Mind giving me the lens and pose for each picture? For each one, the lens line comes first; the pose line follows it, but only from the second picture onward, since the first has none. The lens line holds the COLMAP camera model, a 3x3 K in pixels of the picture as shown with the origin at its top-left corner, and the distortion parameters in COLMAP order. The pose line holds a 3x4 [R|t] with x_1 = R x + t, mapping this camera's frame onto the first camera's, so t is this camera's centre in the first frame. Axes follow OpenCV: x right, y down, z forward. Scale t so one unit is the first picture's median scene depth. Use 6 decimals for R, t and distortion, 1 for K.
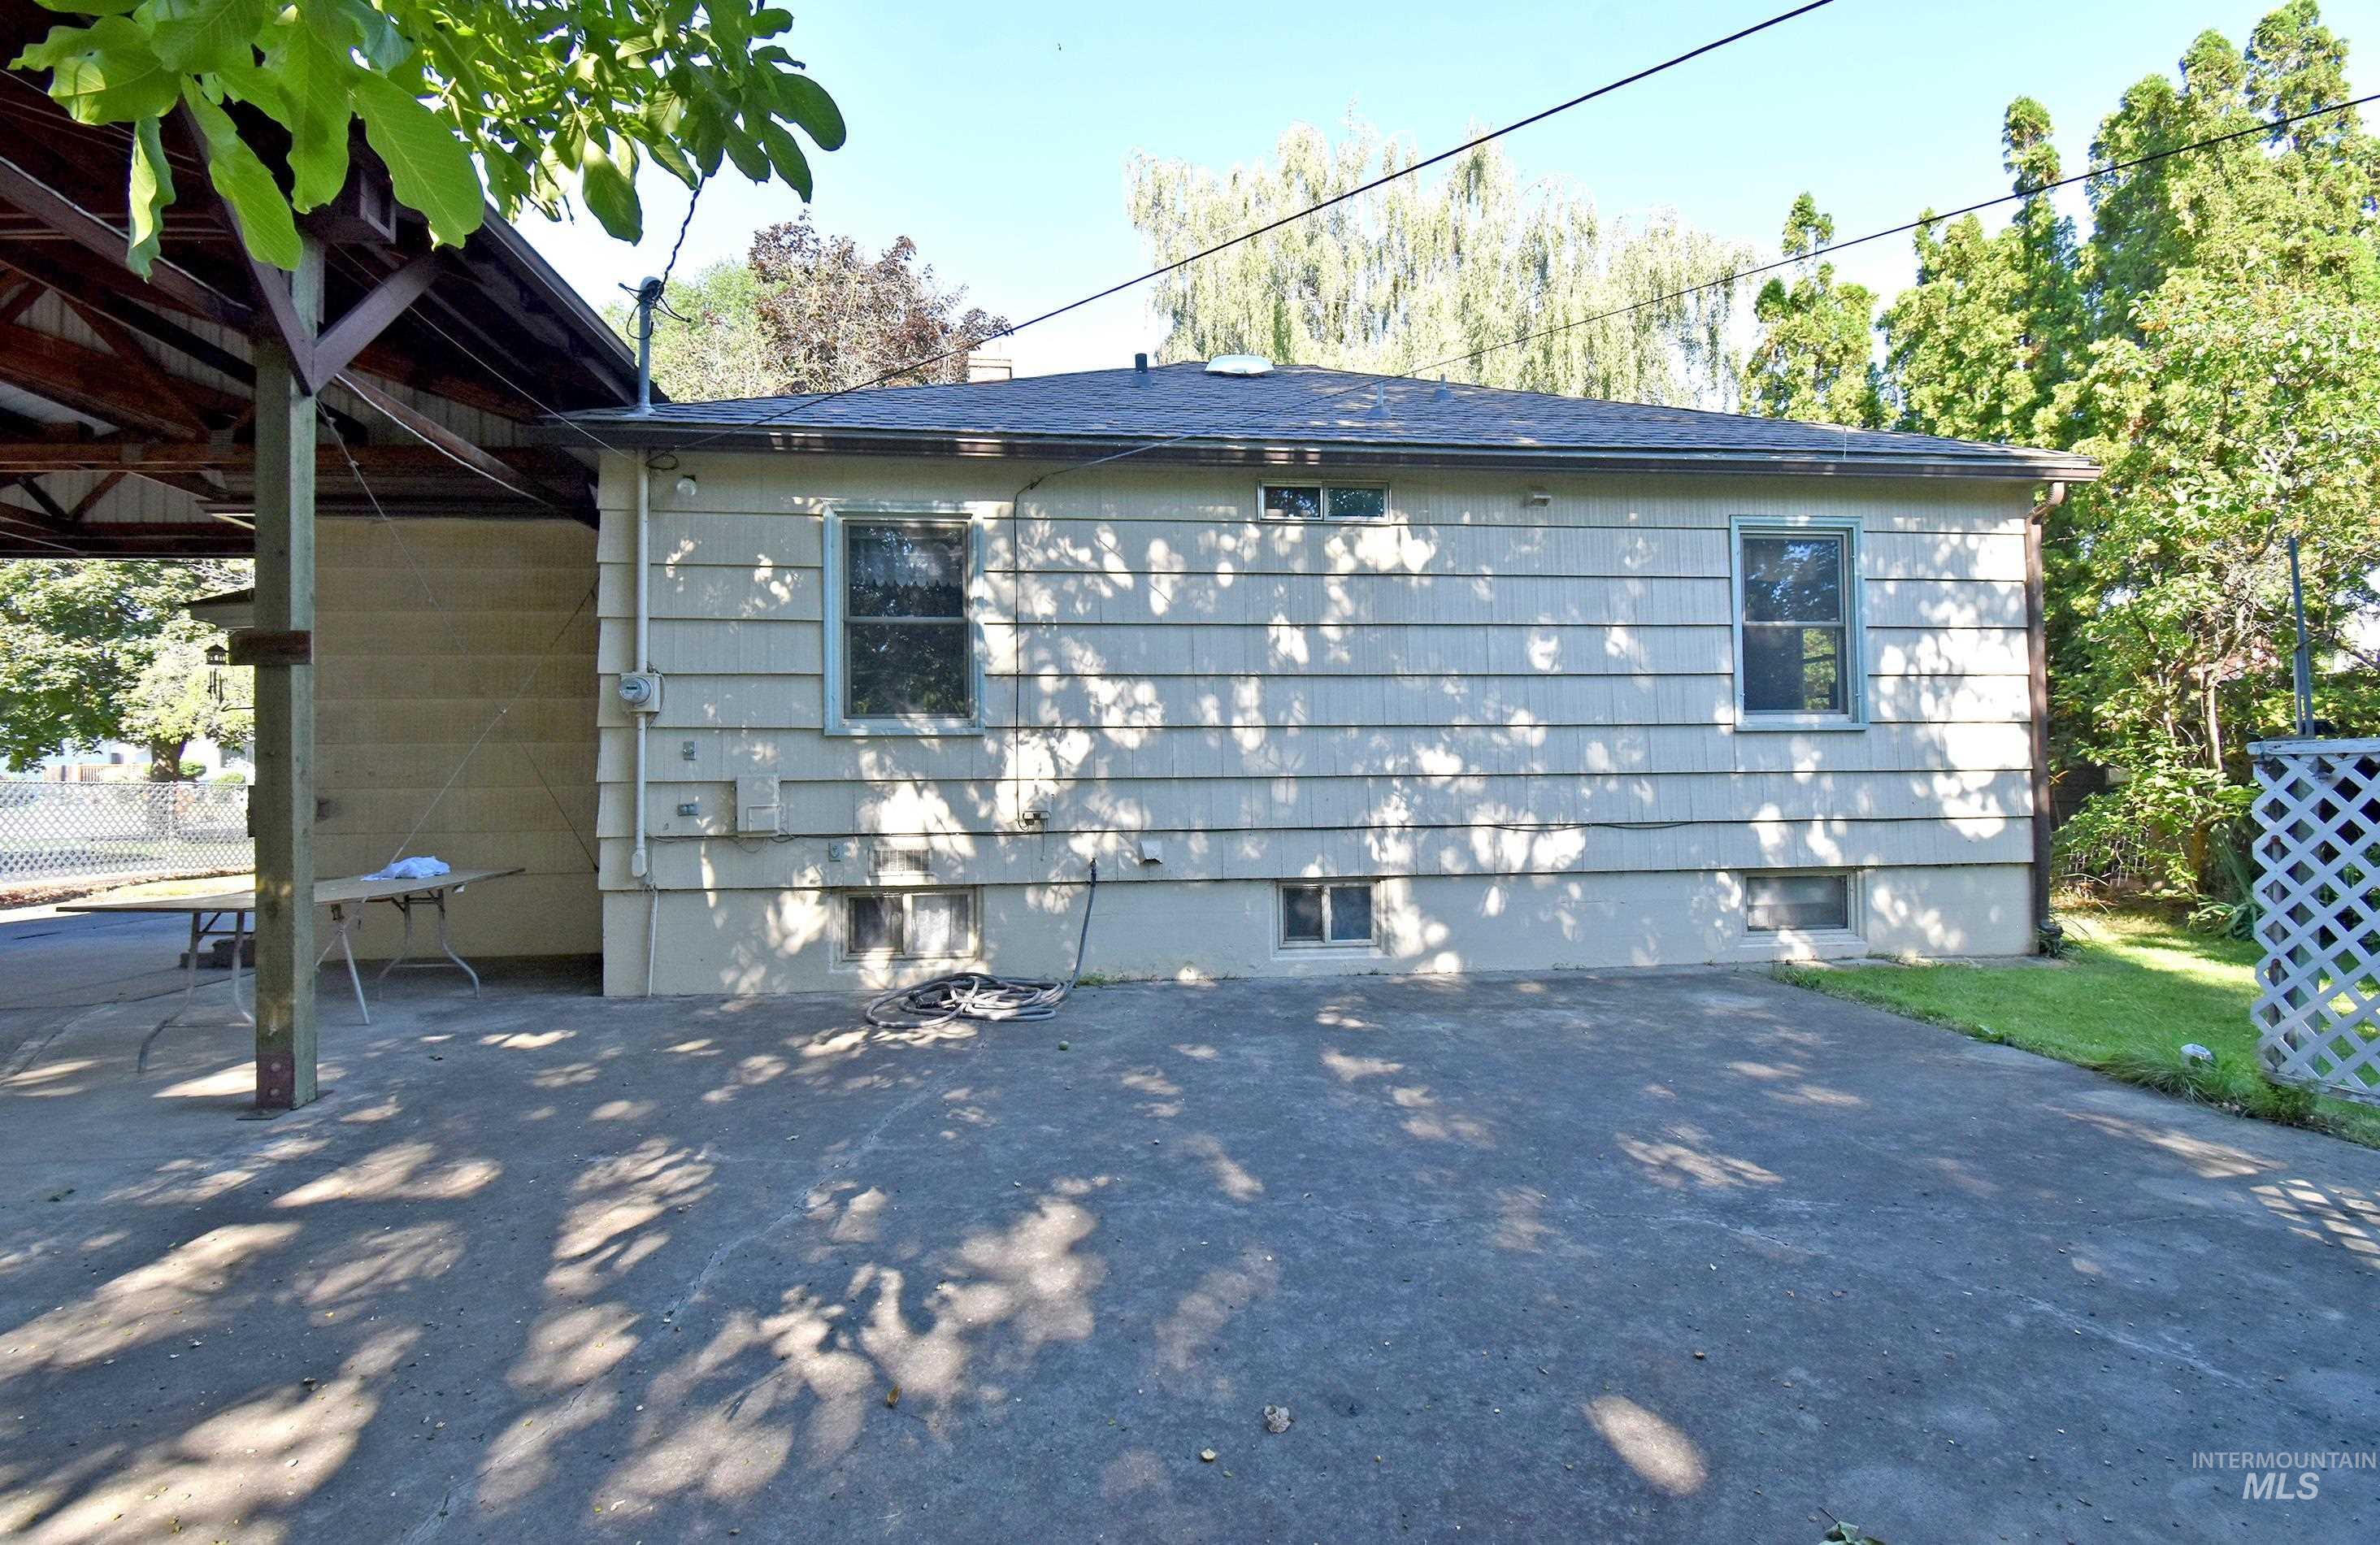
lens RADIAL K [[1107.1, 0, 1190.0], [0, 1107.1, 772.5], [0, 0, 1]] dist [0.018569, -0.018445]
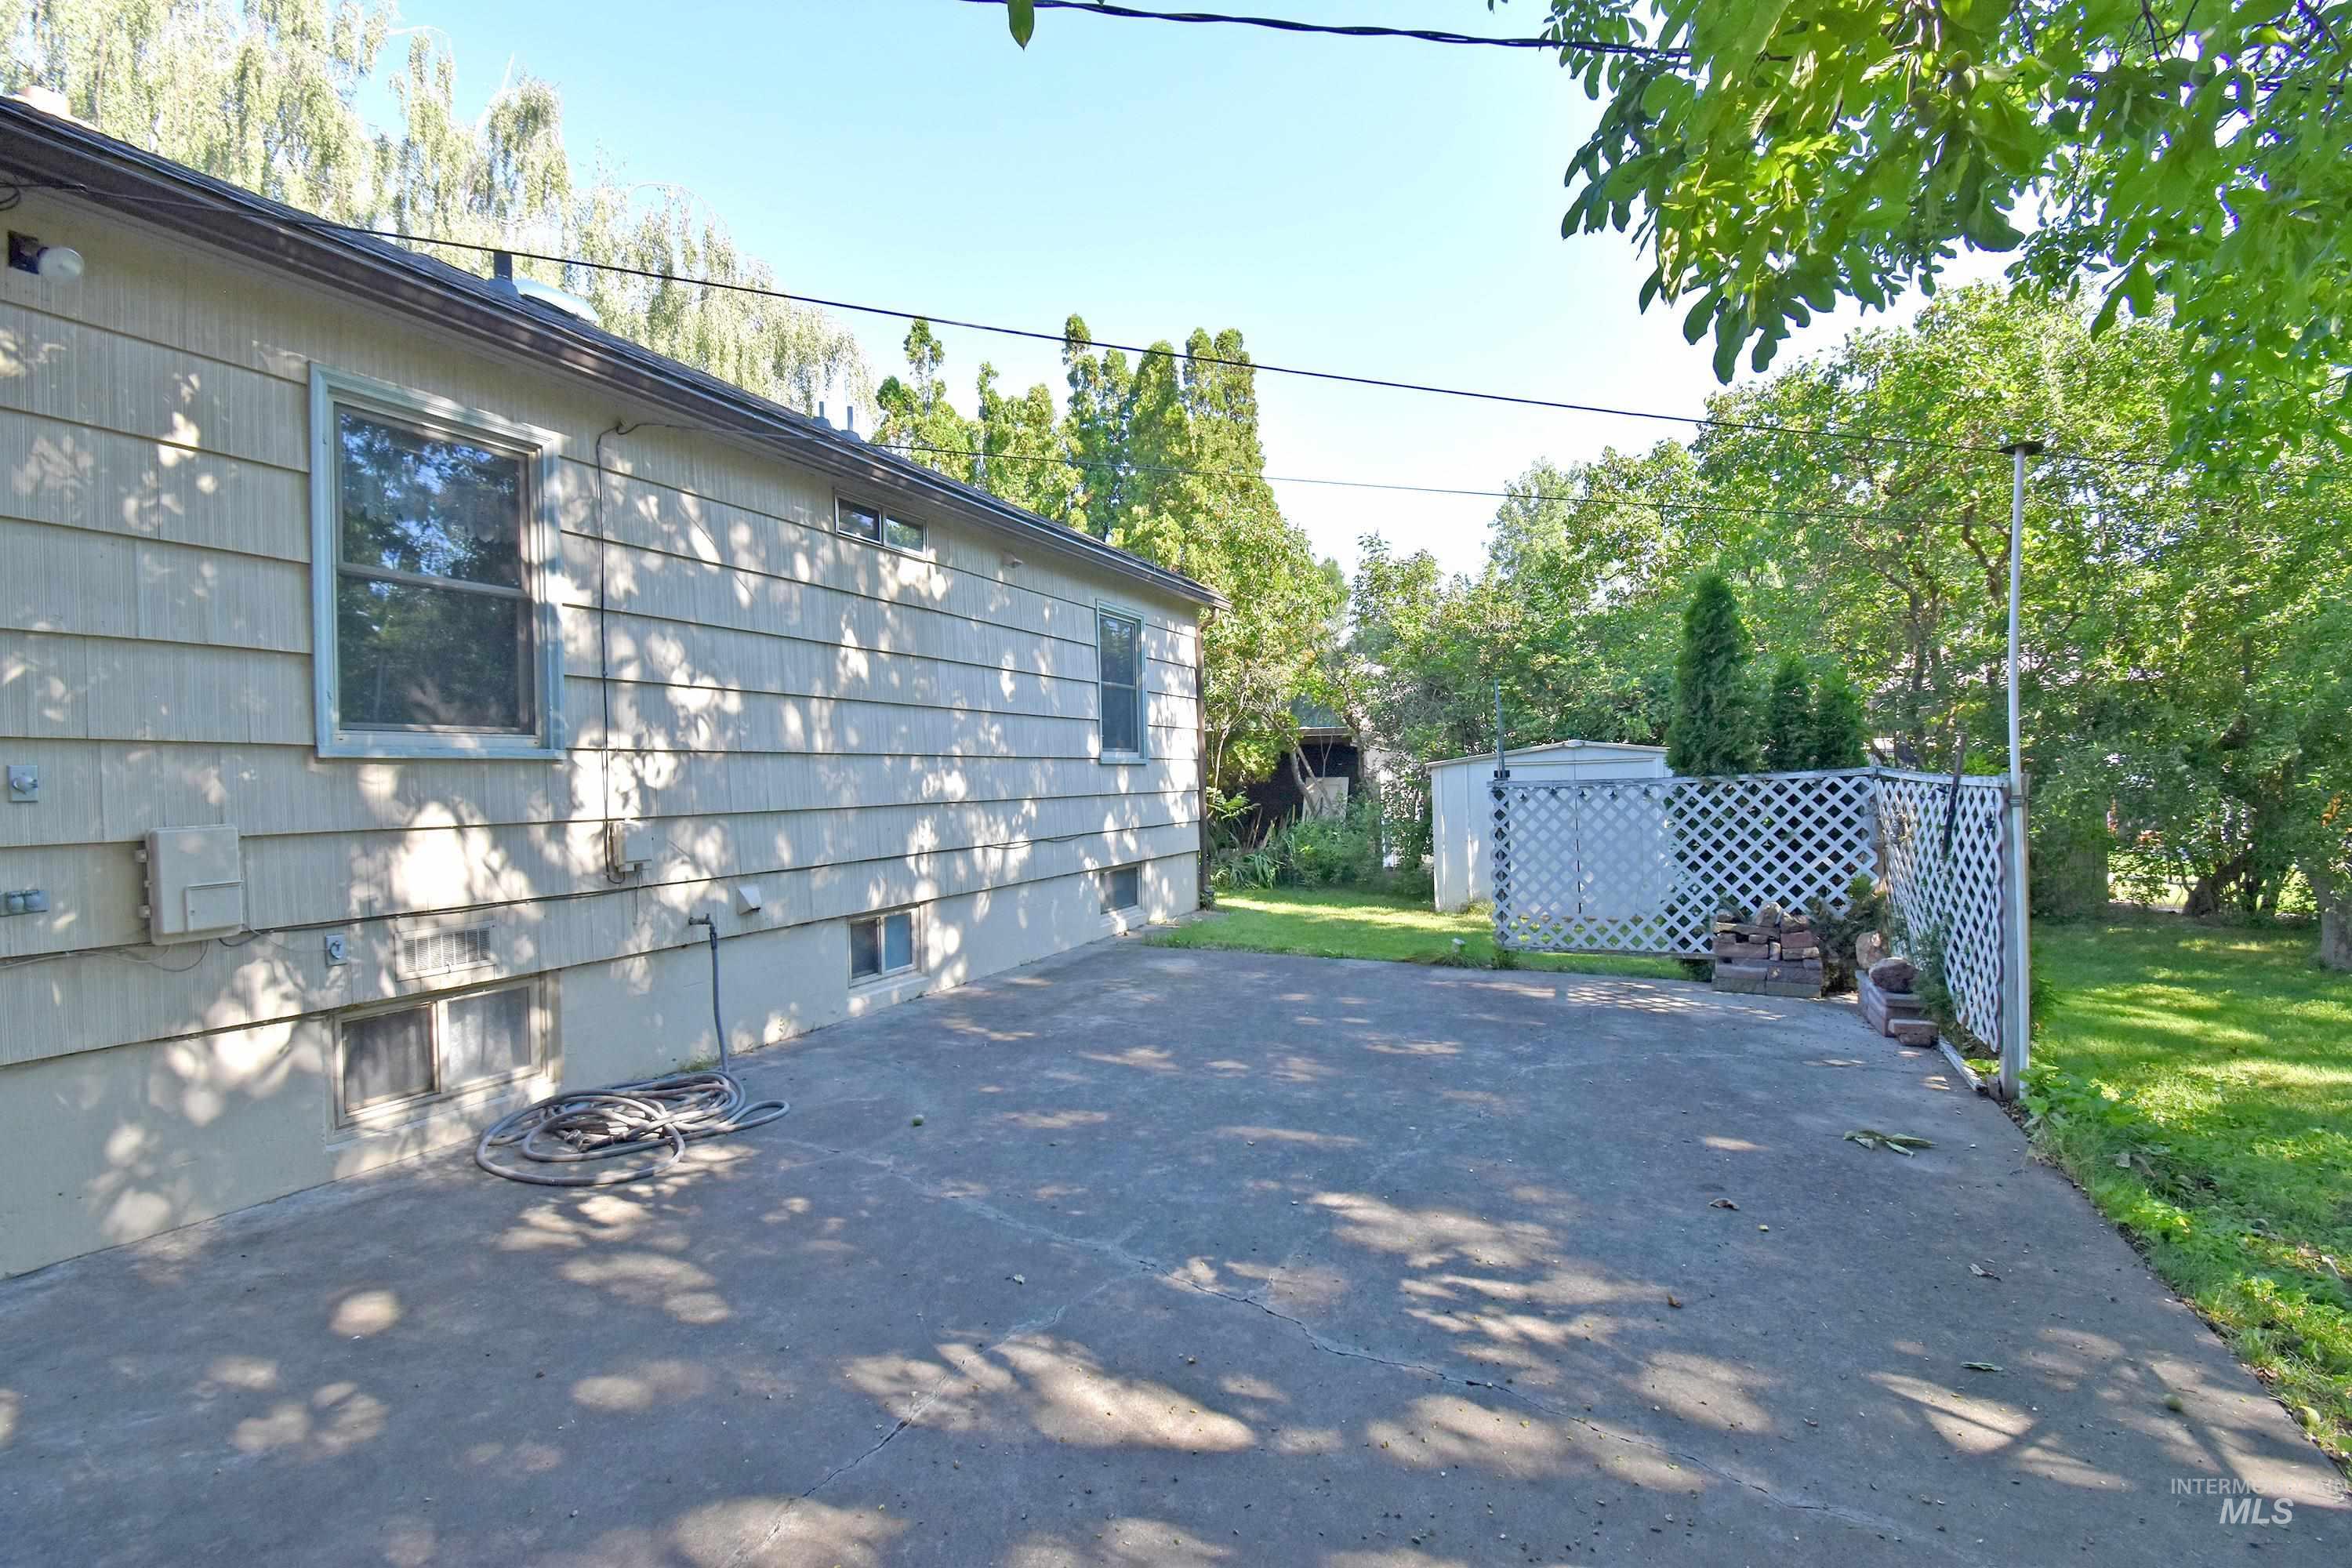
lens RADIAL K [[1059.3, 0, 1176.0], [0, 1059.3, 784.0], [0, 0, 1]] dist [0.023437, -0.000241]
pose [[0.524207, -0.006841, 0.851563, -0.546292], [0.013537, 0.999908, -0.000301, -0.010520], [-0.851483, 0.011686, 0.524251, 0.287309]]
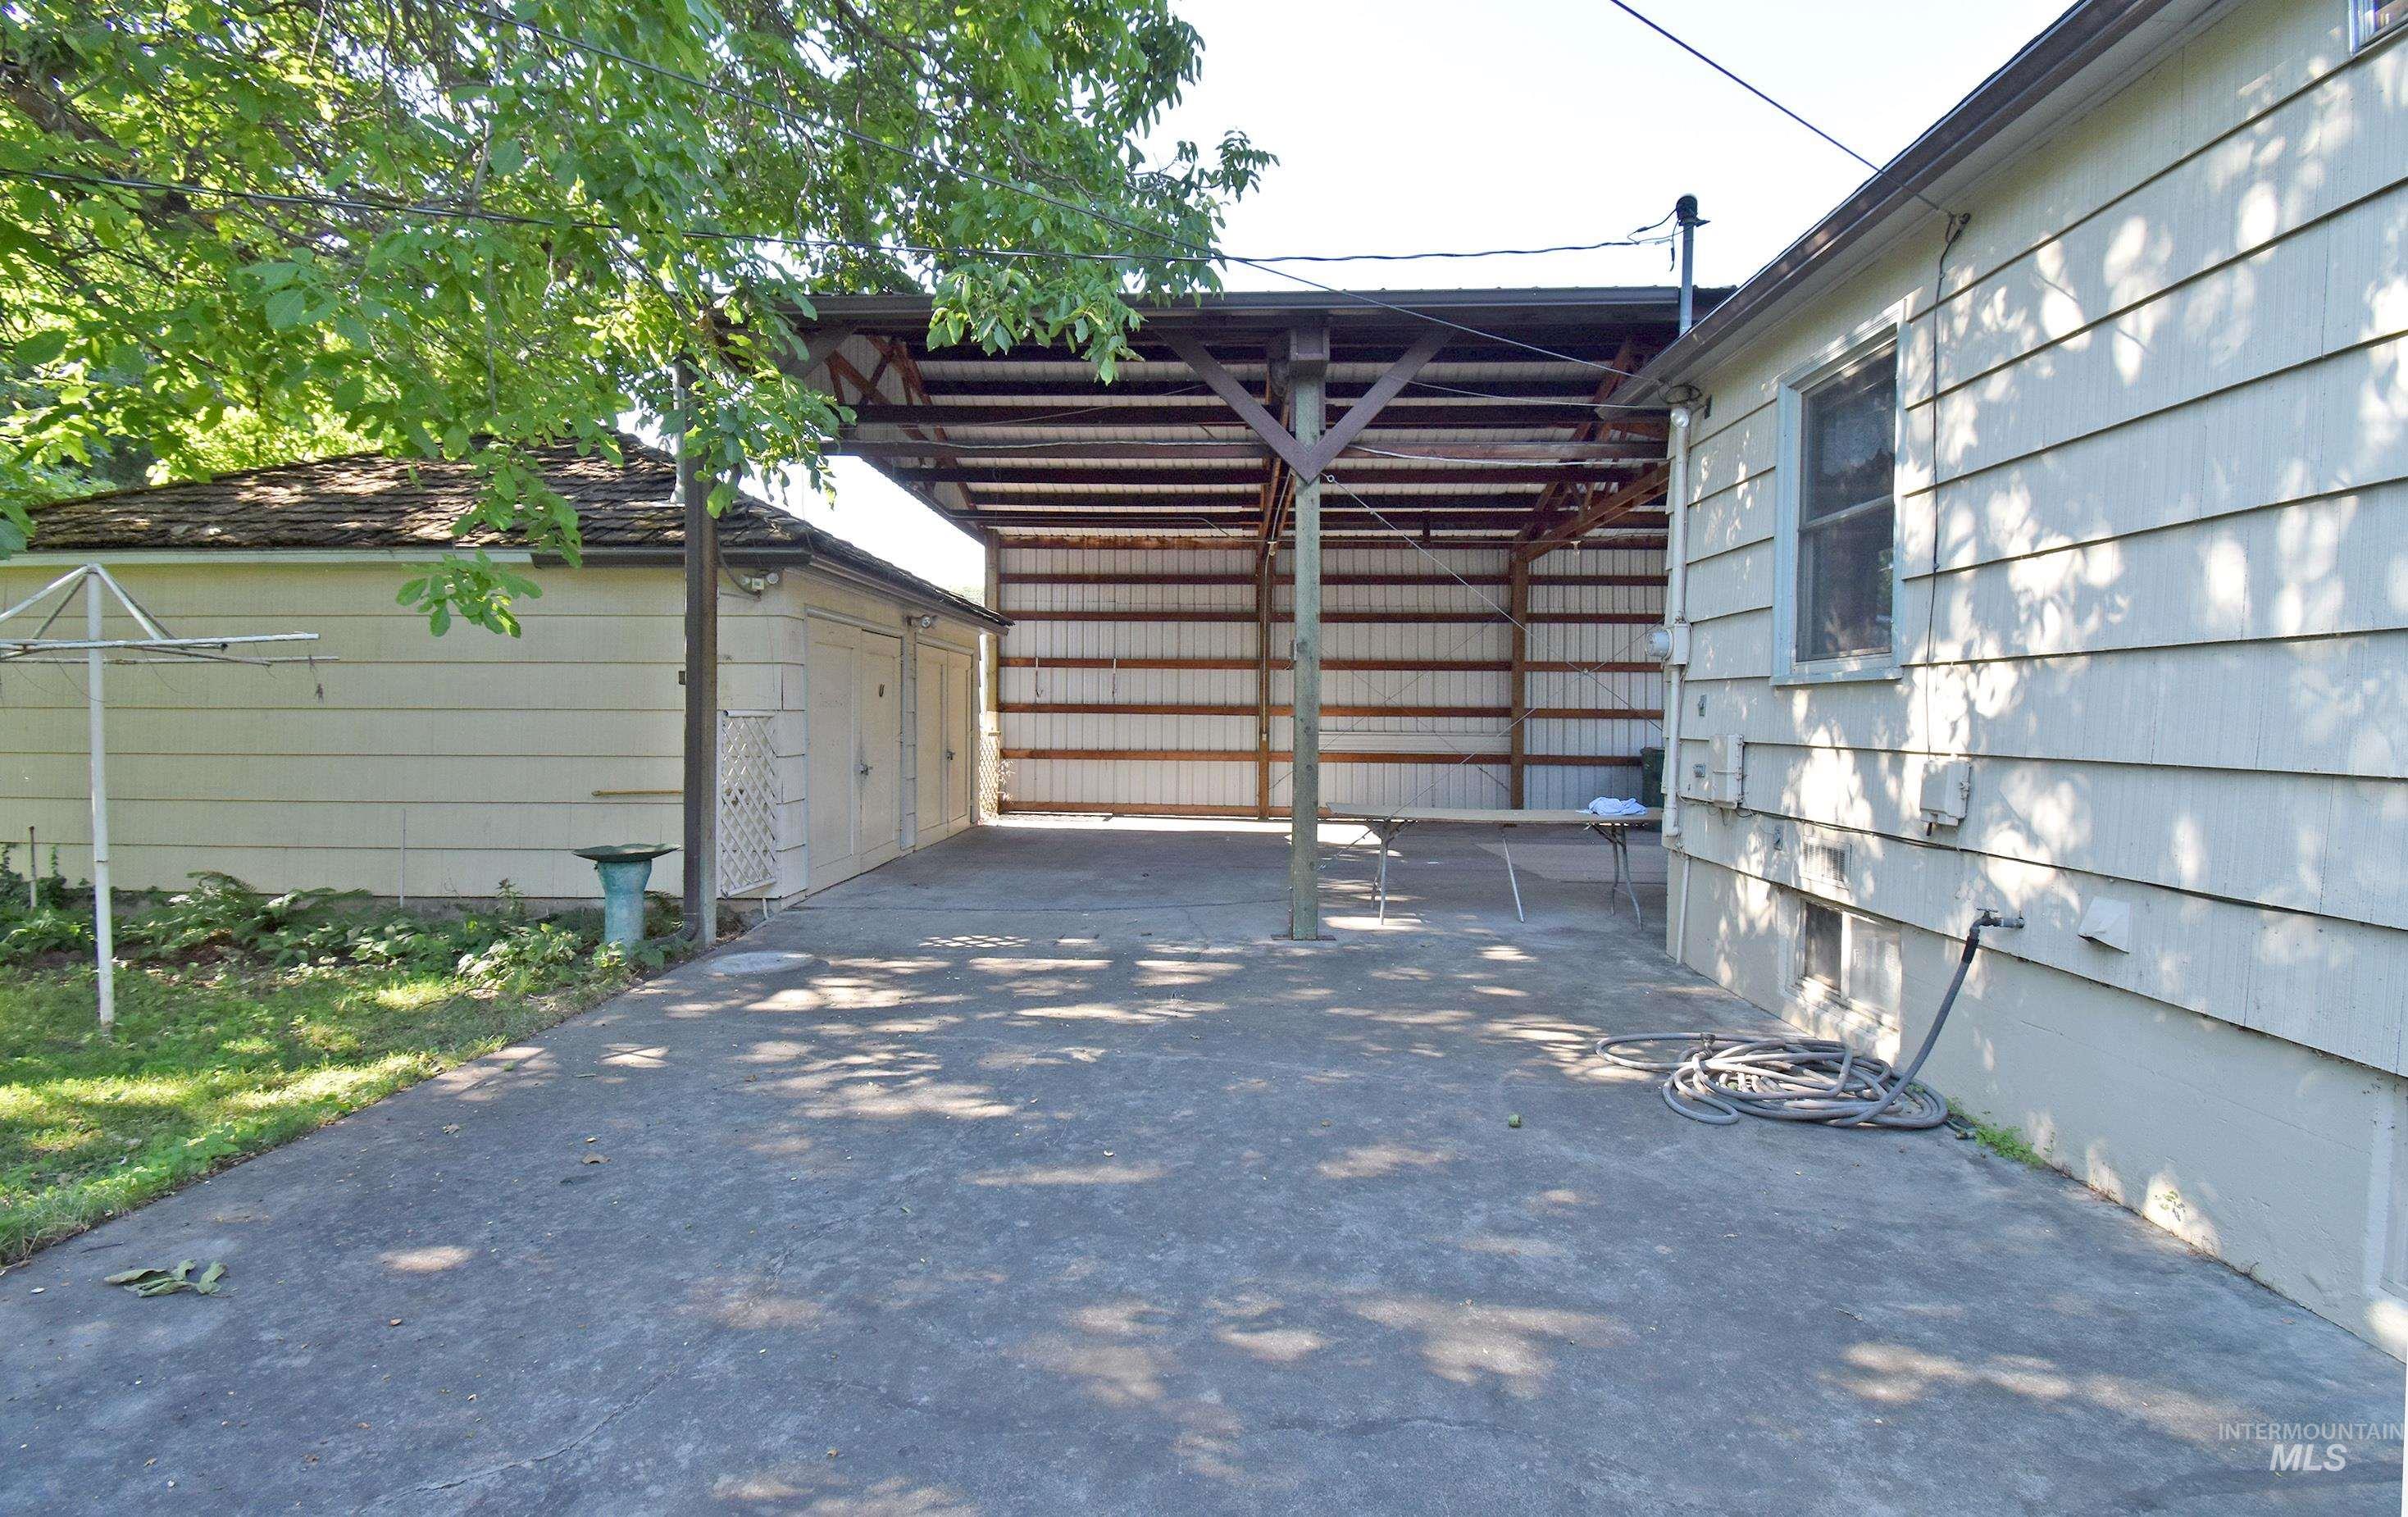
lens RADIAL K [[1152.2, 0, 1204.0], [0, 1152.2, 758.5], [0, 0, 1]] dist [0.037007, -0.032286]
pose [[-0.159456, 0.045389, -0.986161, 0.503947], [-0.004816, 0.998895, 0.046754, -0.016554], [0.987193, 0.012204, -0.159061, 0.696431]]
